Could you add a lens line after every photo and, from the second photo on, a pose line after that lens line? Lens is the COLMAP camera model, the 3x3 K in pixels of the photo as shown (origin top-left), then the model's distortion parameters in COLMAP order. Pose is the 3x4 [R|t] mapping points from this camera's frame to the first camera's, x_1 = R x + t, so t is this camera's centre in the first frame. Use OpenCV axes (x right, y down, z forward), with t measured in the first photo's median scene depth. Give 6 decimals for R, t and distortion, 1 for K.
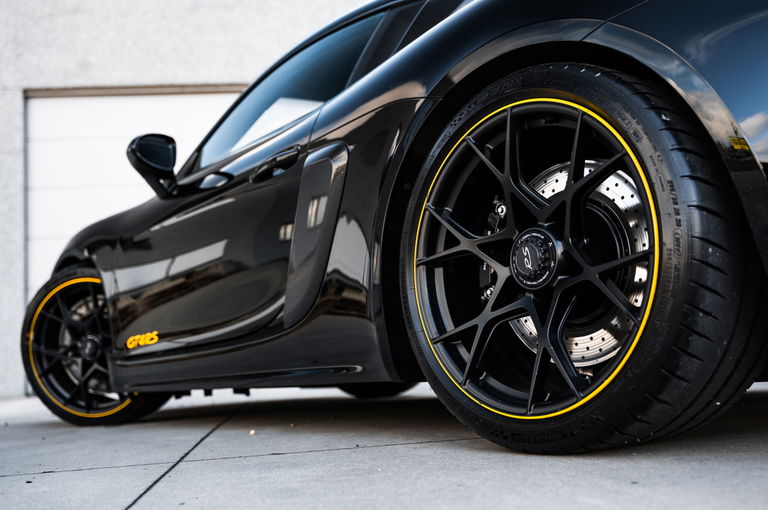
lens RADIAL K [[767.9, 0, 384.0], [0, 767.9, 255.0], [0, 0, 1]] dist [-0.002086, -0.000420]
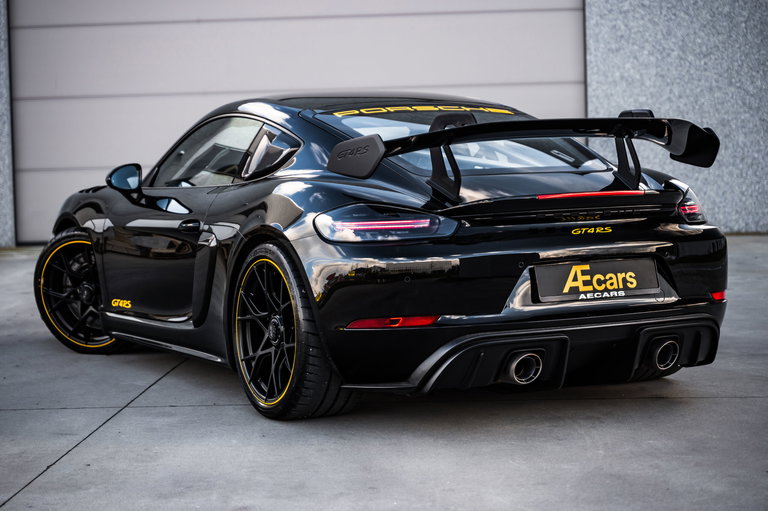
lens RADIAL K [[1664.1, 0, 384.0], [0, 1664.1, 255.5], [0, 0, 1]] dist [-0.005437, -0.003249]
pose [[0.980579, 0.053844, -0.188589, 0.610206], [-0.009850, 0.973882, 0.226839, -0.566942], [0.195877, -0.220576, 0.955499, -1.506155]]
